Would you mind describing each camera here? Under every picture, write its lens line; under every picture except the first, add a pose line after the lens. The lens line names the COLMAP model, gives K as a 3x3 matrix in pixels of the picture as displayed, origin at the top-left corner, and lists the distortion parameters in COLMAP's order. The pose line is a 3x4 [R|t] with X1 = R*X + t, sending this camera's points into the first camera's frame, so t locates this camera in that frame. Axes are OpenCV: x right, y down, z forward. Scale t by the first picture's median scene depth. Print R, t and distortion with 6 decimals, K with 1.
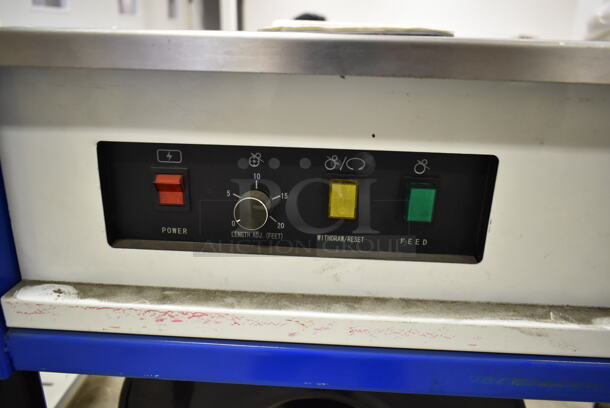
lens RADIAL K [[464.5, 0, 305.0], [0, 464.5, 204.0], [0, 0, 1]] dist [-0.015464, -0.001034]
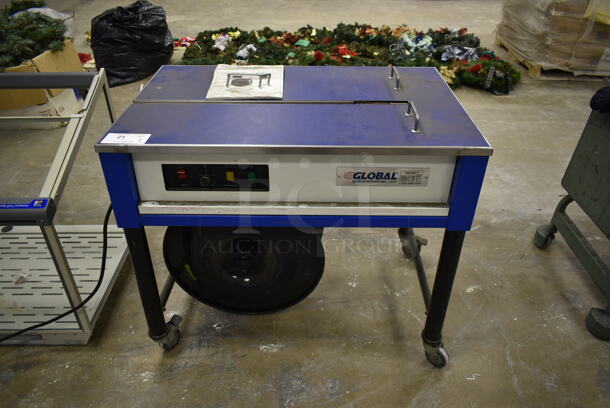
lens RADIAL K [[464.5, 0, 305.0], [0, 464.5, 204.0], [0, 0, 1]] dist [-0.015464, -0.001034]
pose [[0.998613, -0.041676, 0.032174, 0.533440], [0.033082, 0.972068, 0.232356, -0.612042], [-0.040959, -0.230969, 0.972099, -2.577361]]
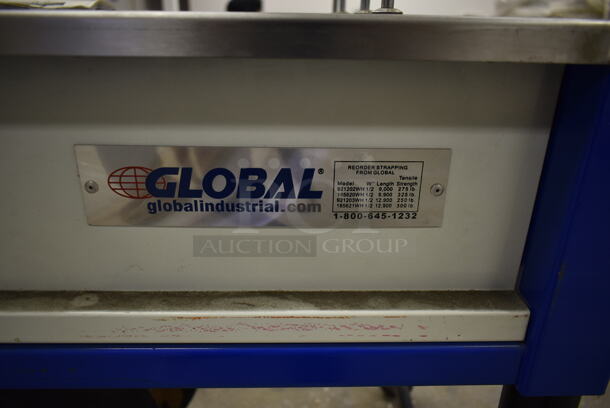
lens RADIAL K [[492.4, 0, 286.5], [0, 492.4, 219.5], [0, 0, 1]] dist [-0.037028, -0.006062]
pose [[0.996989, -0.038407, 0.067361, 1.222587], [0.035193, 0.998214, 0.048266, 0.046761], [-0.069094, -0.045750, 0.996561, -0.054892]]
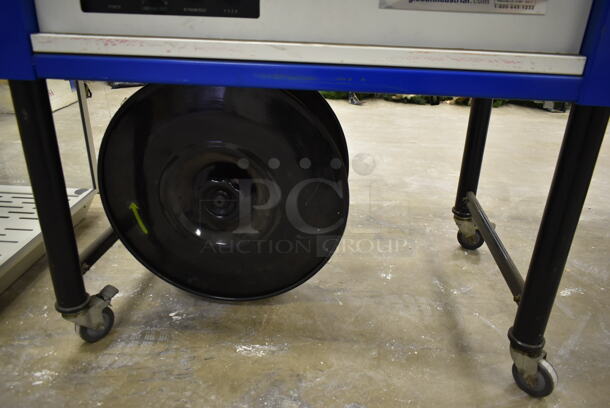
lens RADIAL K [[465.8, 0, 306.5], [0, 465.8, 202.7], [0, 0, 1]] dist [-0.015245, -0.002067]
pose [[0.999873, 0.014729, -0.006110, 0.608536], [-0.014249, 0.997283, 0.072273, 0.788934], [0.007158, -0.072177, 0.997366, -1.120795]]
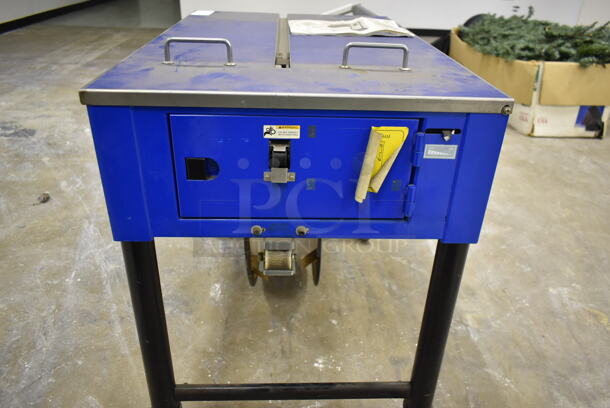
lens RADIAL K [[465.8, 0, 306.5], [0, 465.8, 202.7], [0, 0, 1]] dist [-0.015245, -0.002067]
pose [[0.105289, 0.460210, -0.881545, 3.981069], [-0.381559, 0.837318, 0.391550, -0.901835], [0.918328, 0.295136, 0.263757, 1.125950]]
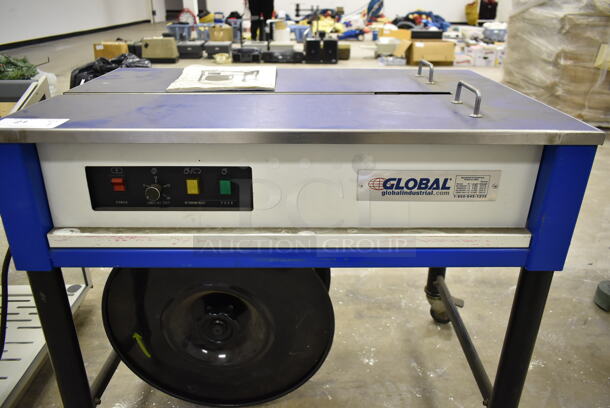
lens RADIAL K [[464.5, 0, 305.0], [0, 464.5, 204.0], [0, 0, 1]] dist [-0.015464, -0.001034]
pose [[0.997732, -0.041260, 0.053192, 0.513942], [0.037415, 0.996749, 0.071362, -0.065730], [-0.055963, -0.069210, 0.996031, -1.365852]]
